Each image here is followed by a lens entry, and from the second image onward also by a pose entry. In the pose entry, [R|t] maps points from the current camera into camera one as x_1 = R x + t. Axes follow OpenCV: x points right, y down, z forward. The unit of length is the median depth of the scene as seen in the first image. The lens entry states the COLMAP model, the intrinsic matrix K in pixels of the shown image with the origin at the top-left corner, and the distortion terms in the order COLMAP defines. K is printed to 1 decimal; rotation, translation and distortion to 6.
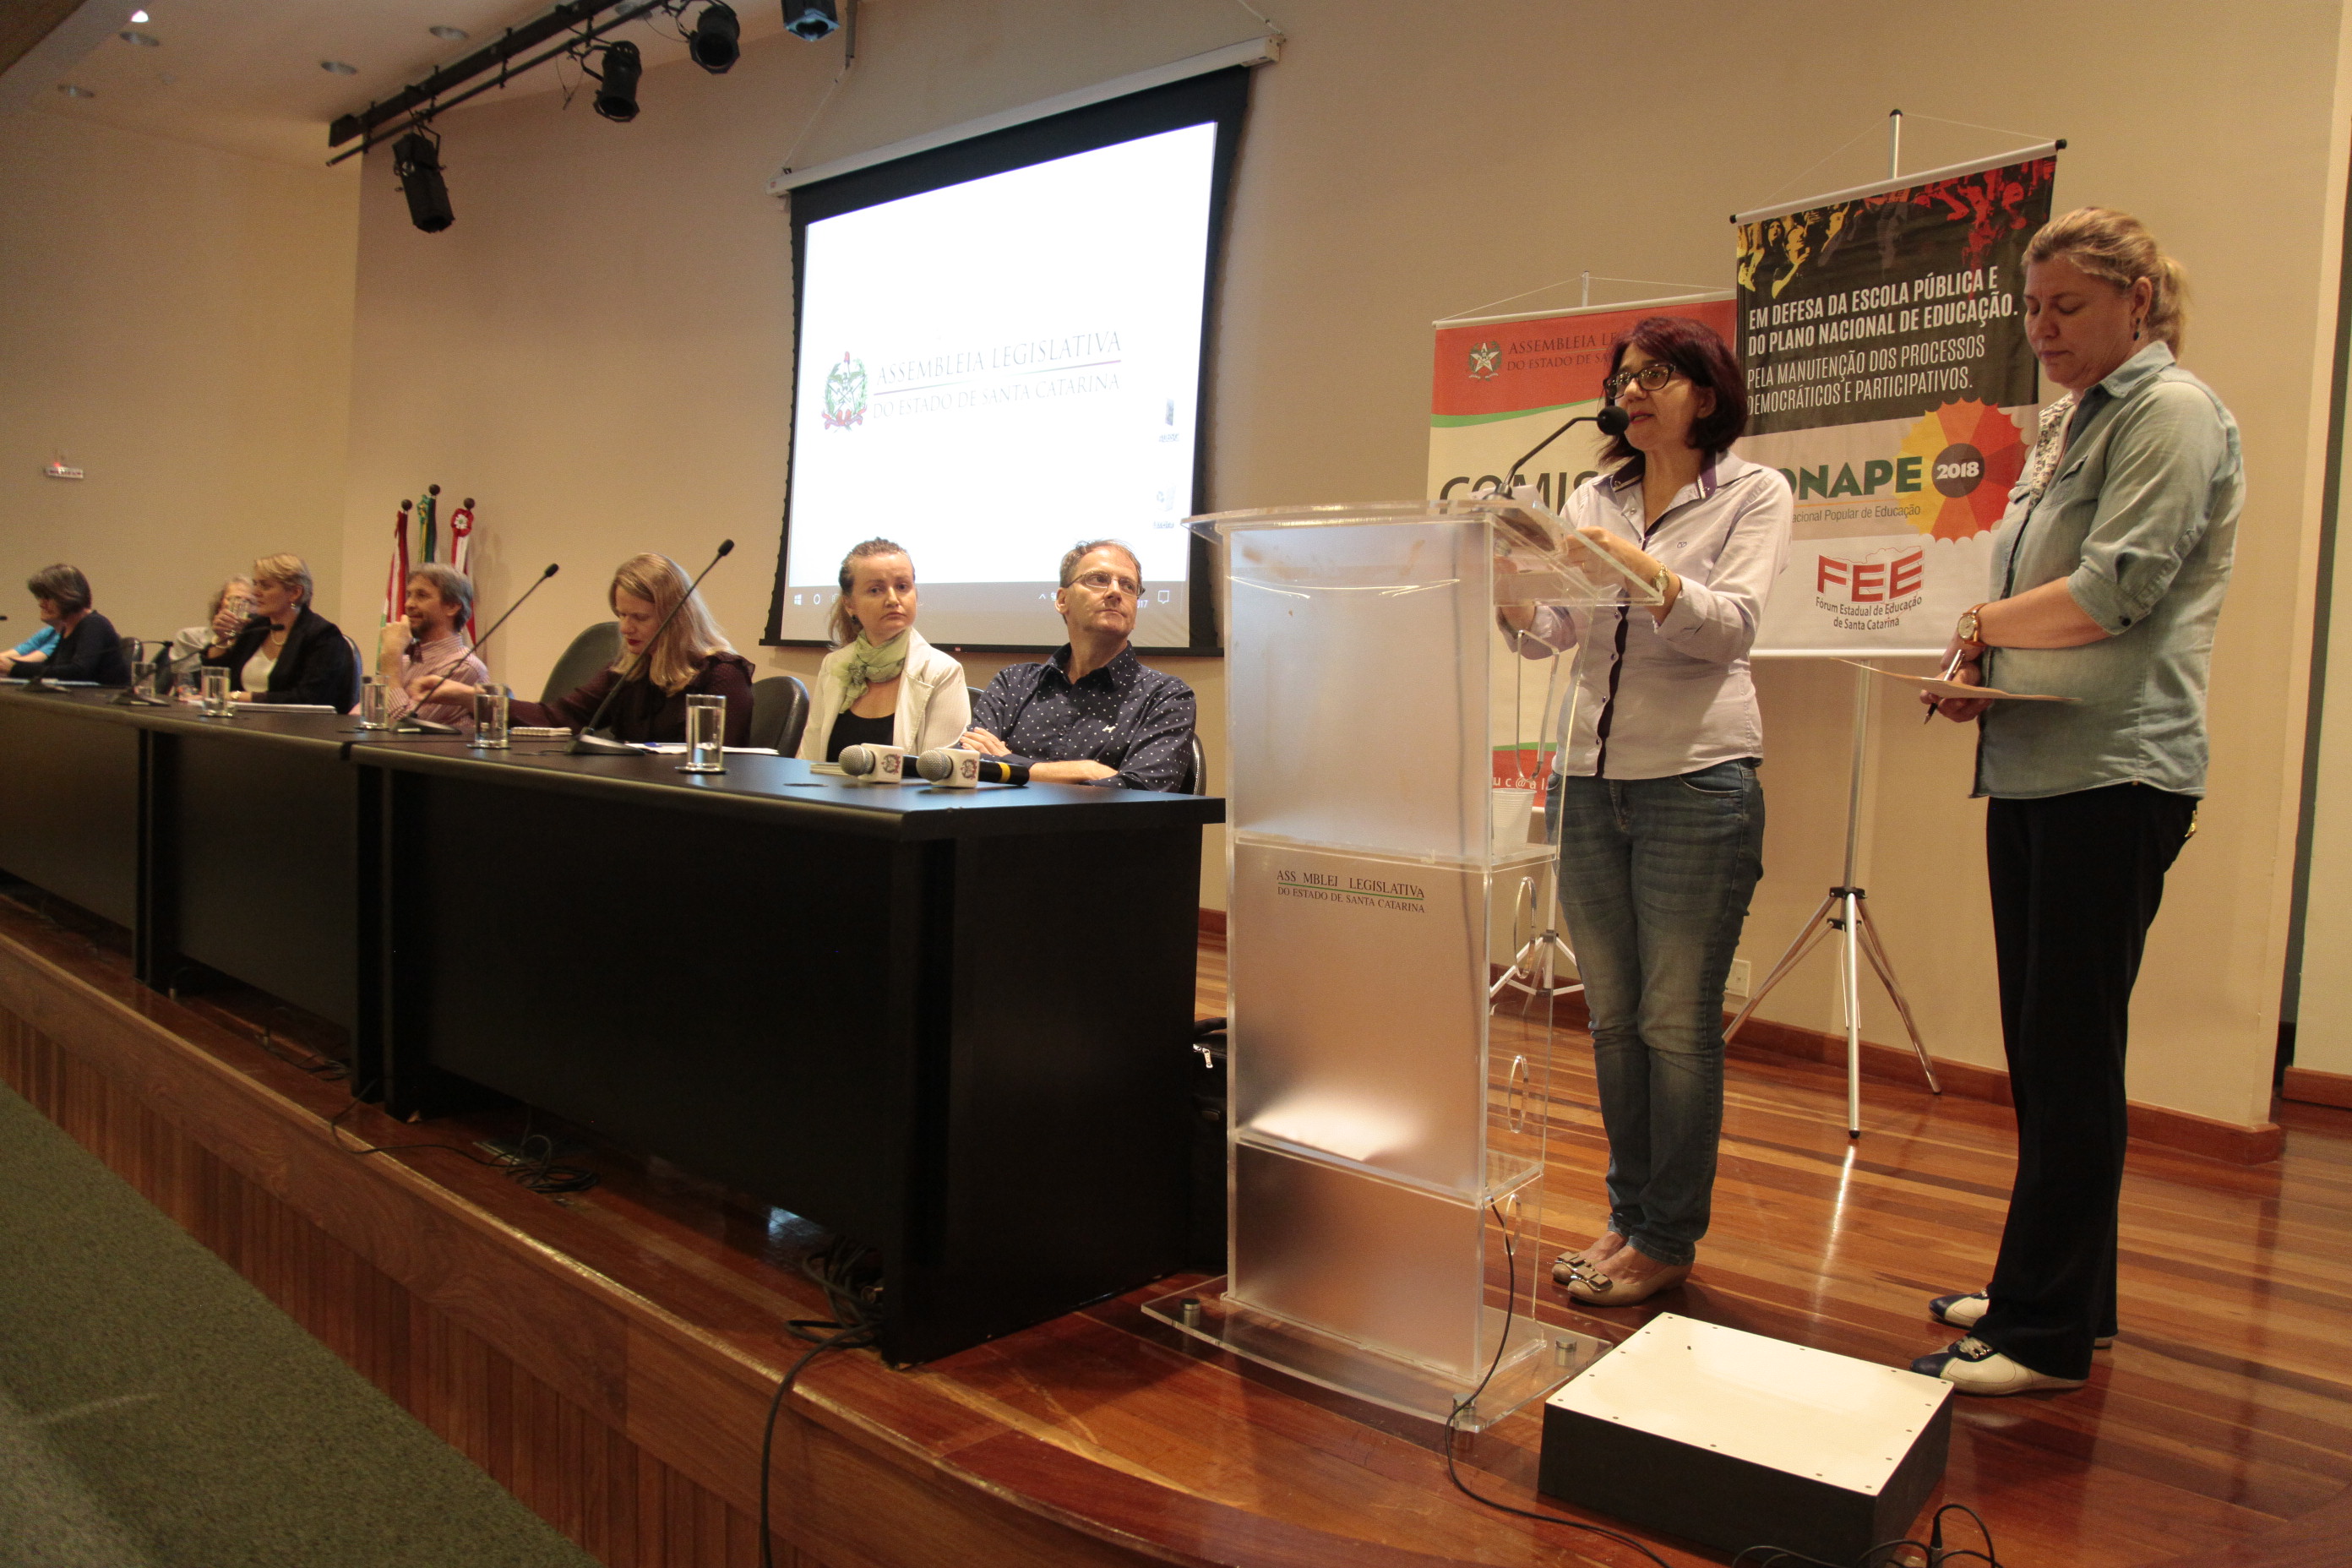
lens RADIAL K [[1617.4, 0, 1205.9], [0, 1617.4, 790.2], [0, 0, 1]] dist [-0.127392, 0.075840]
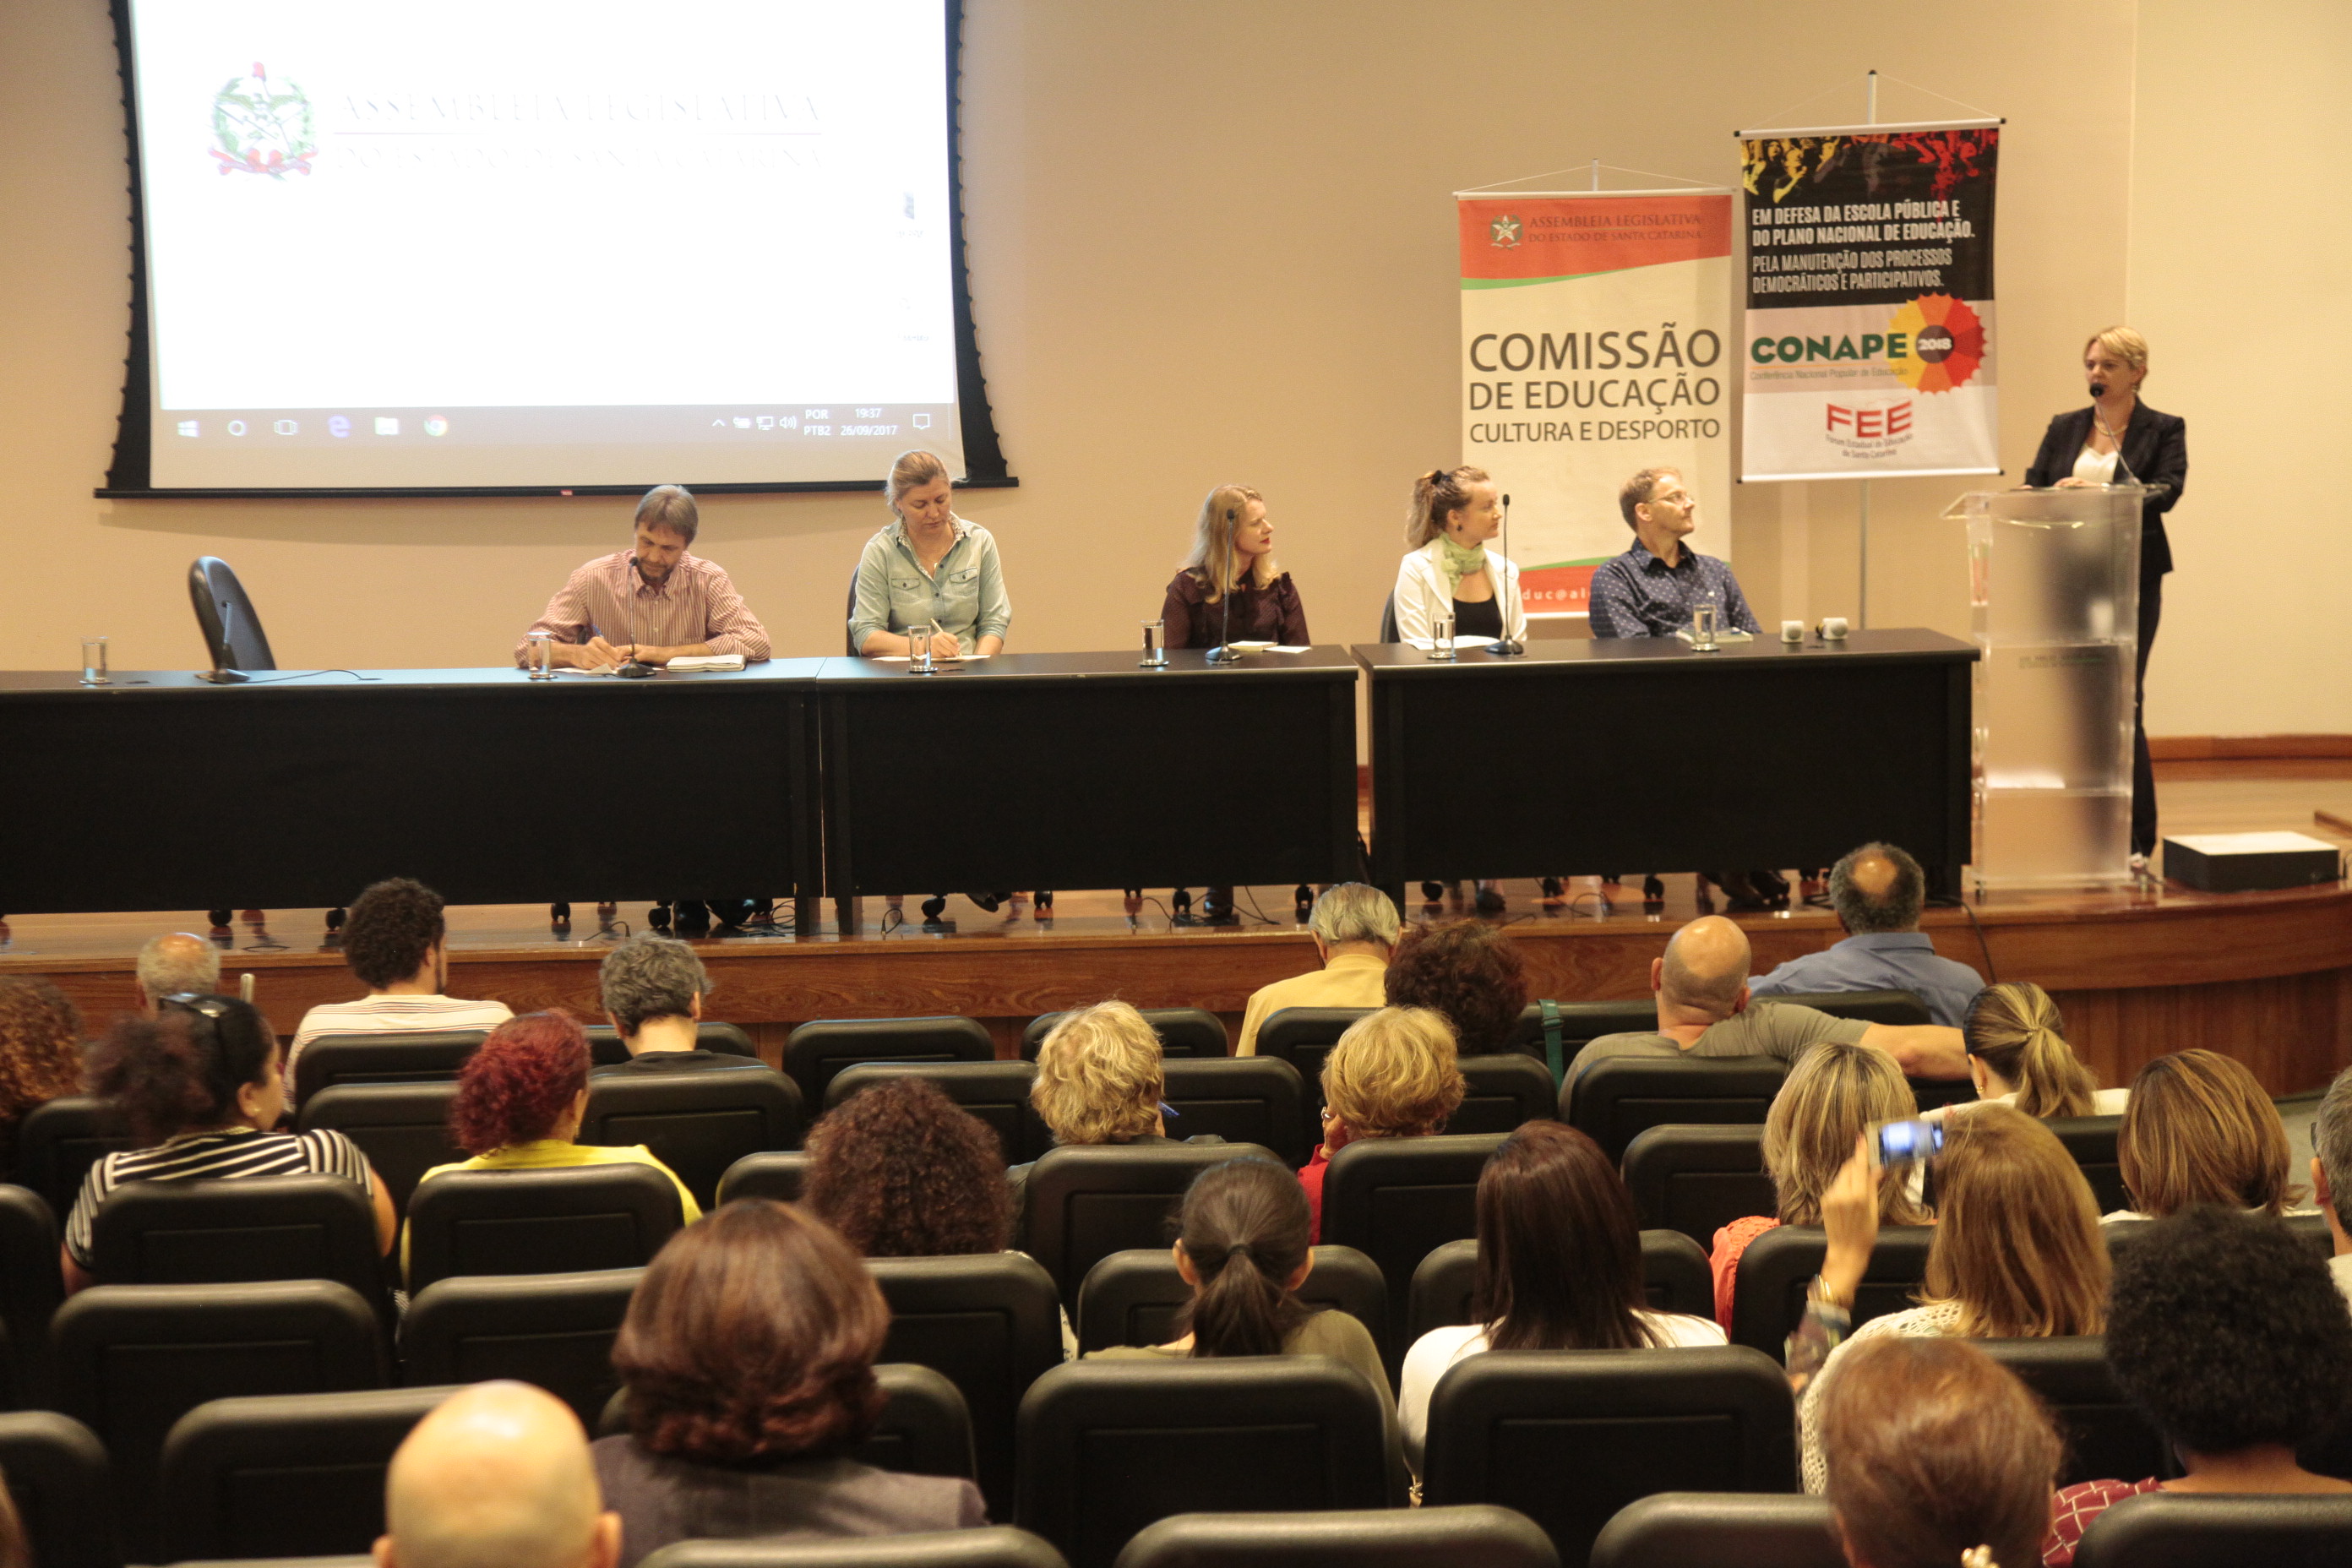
lens RADIAL K [[4061.9, 0, 1216.5], [0, 4061.9, 807.3], [0, 0, 1]] dist [0.244870, 0.031604]
pose [[0.728140, -0.146672, 0.669552, -2.496053], [0.091759, 0.988903, 0.116840, -0.276053], [-0.679259, -0.023638, 0.733518, -1.273654]]
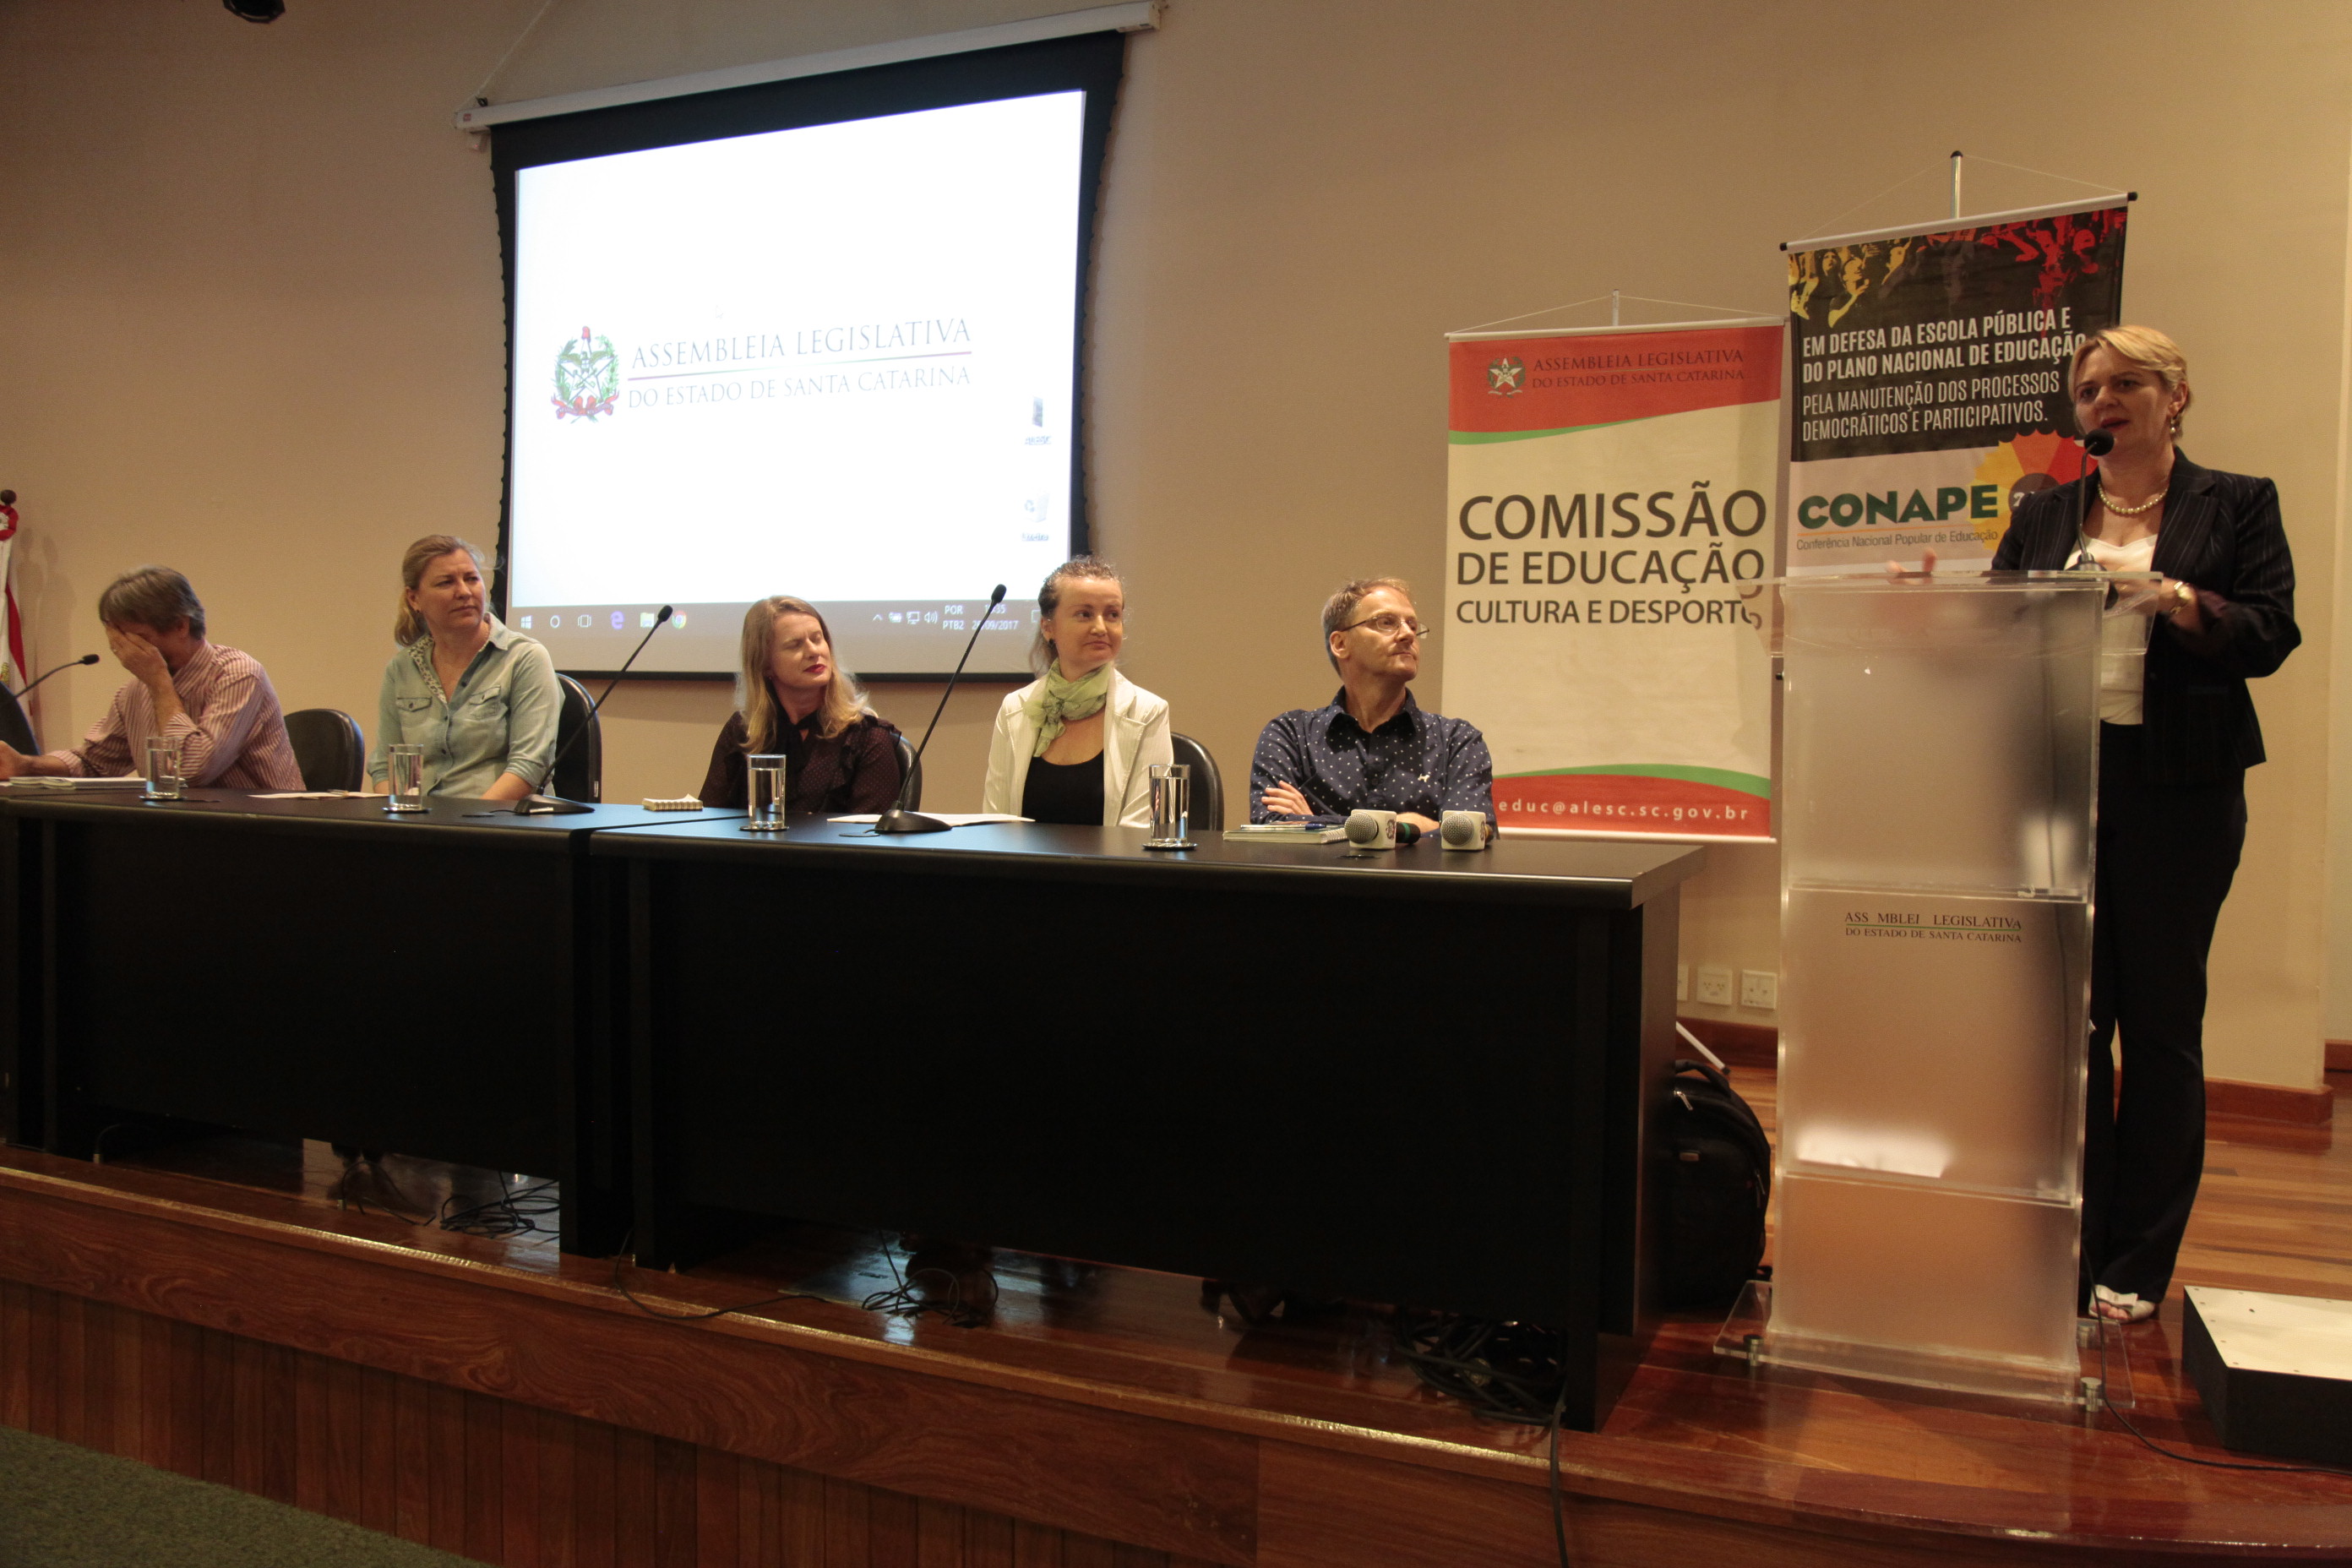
lens RADIAL K [[1834.5, 0, 1215.0], [0, 1834.5, 788.1], [0, 0, 1]] dist [-0.077206, 0.060139]
pose [[0.958713, -0.042589, 0.281169, -0.398362], [0.045634, 0.998949, -0.004288, -0.026717], [-0.280691, 0.016942, 0.959649, -0.017671]]
